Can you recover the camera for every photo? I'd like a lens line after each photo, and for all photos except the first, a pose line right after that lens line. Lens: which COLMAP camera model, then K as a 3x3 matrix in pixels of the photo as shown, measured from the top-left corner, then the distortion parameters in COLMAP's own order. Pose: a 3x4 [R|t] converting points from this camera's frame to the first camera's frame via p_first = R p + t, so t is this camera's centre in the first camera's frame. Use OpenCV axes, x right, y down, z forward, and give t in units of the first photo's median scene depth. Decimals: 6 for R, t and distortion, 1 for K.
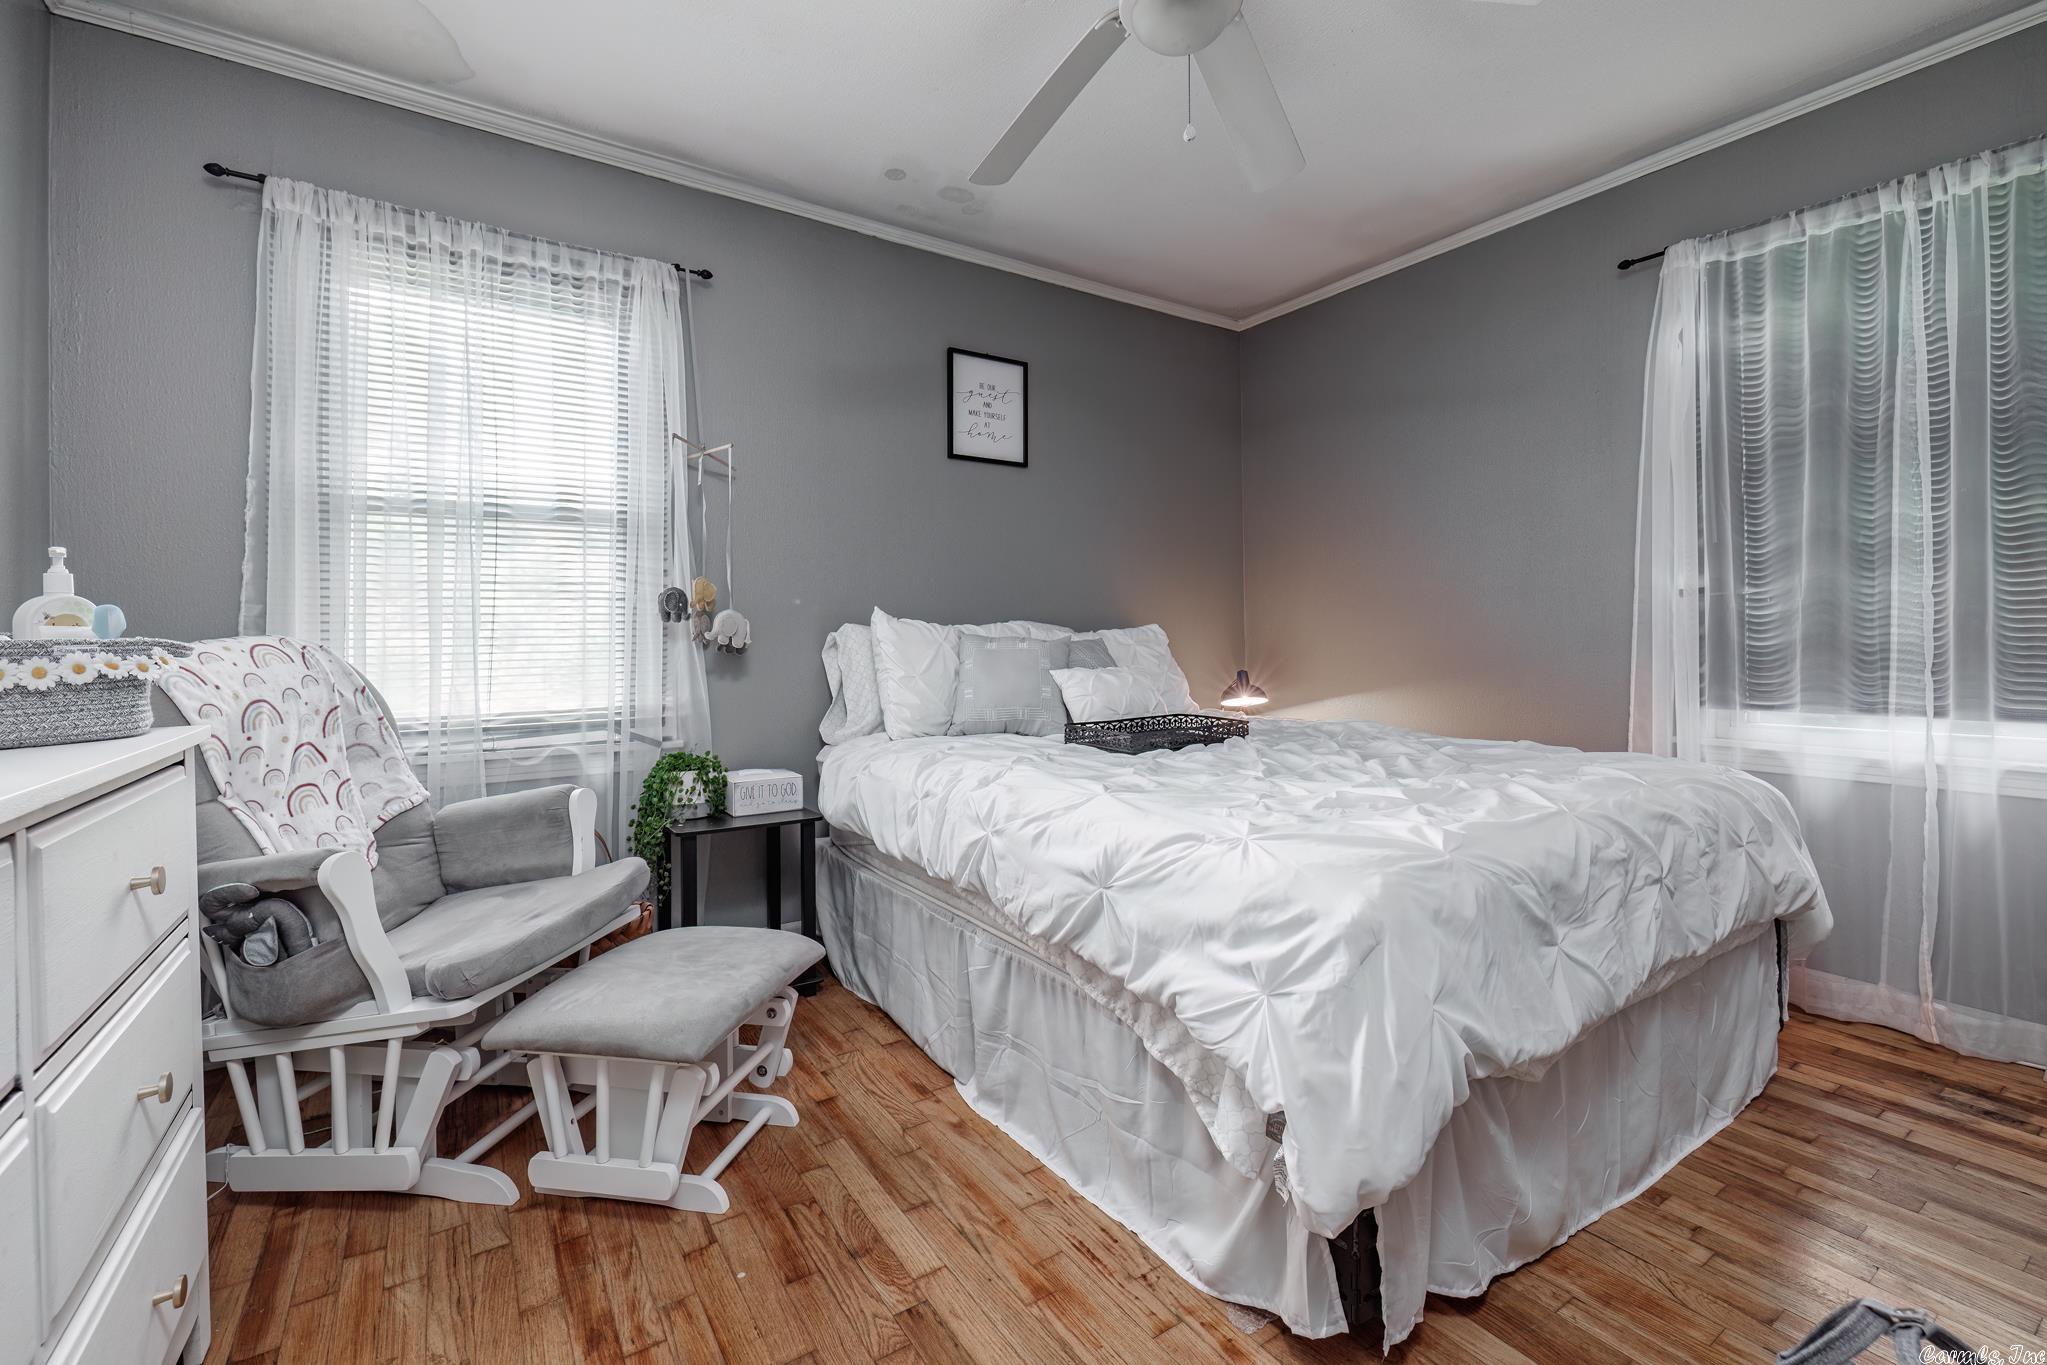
lens RADIAL K [[861.1, 0, 1012.2], [0, 861.1, 639.7], [0, 0, 1]] dist [-0.001248, 0.000264]
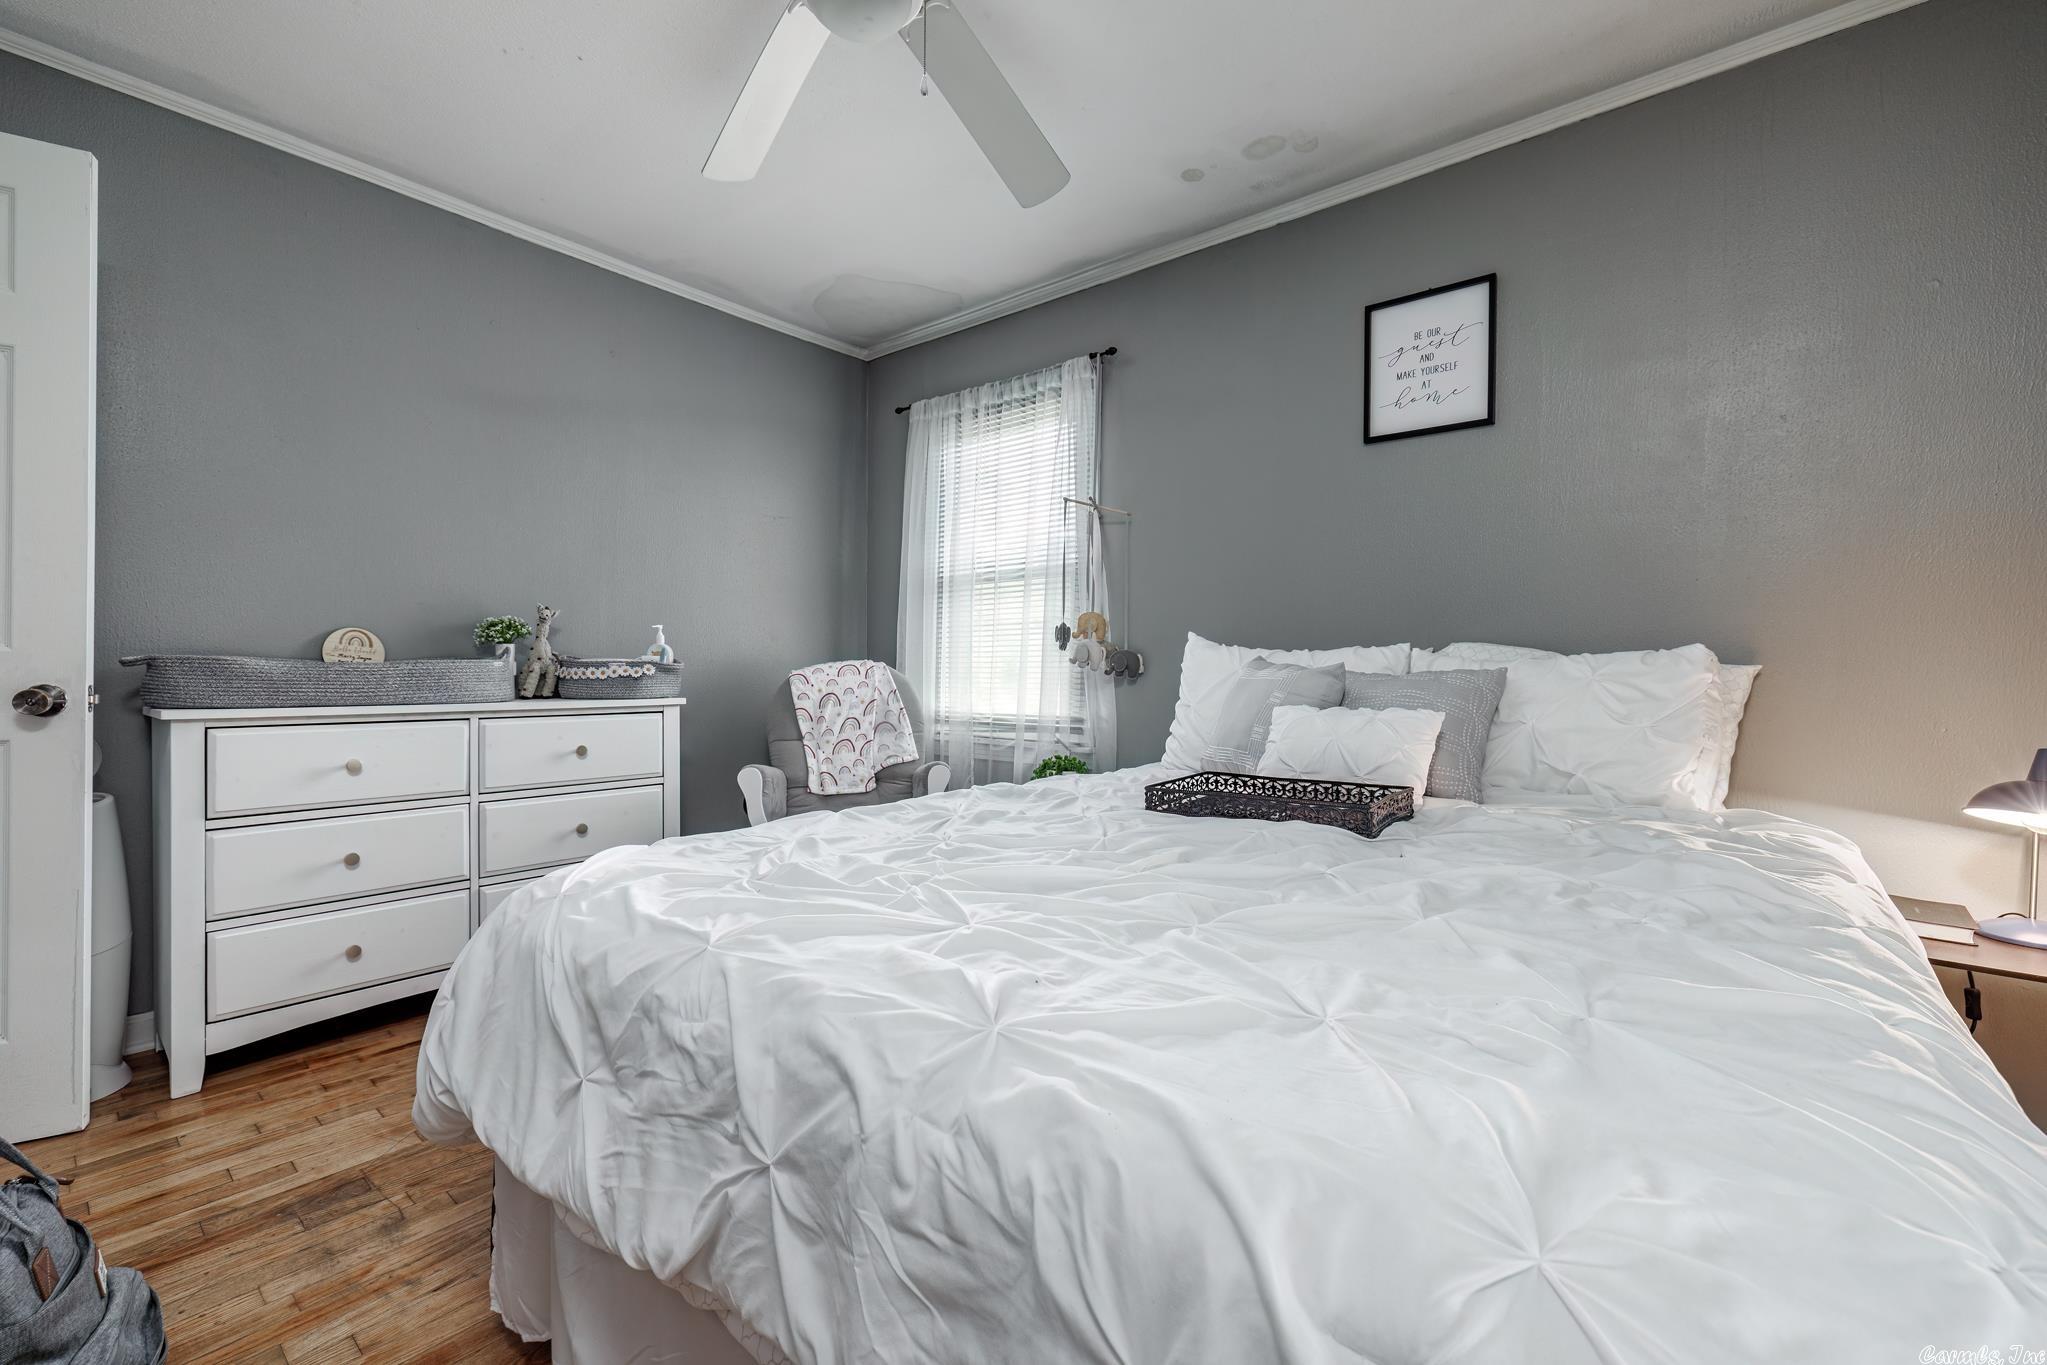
lens RADIAL K [[861.1, 0, 1027.8], [0, 861.1, 677.6], [0, 0, 1]] dist [-0.001248, 0.000264]
pose [[0.301666, 0.020467, -0.953194, 0.799424], [-0.009482, 0.999785, 0.018467, -0.004201], [0.953366, 0.003468, 0.301795, 0.595999]]
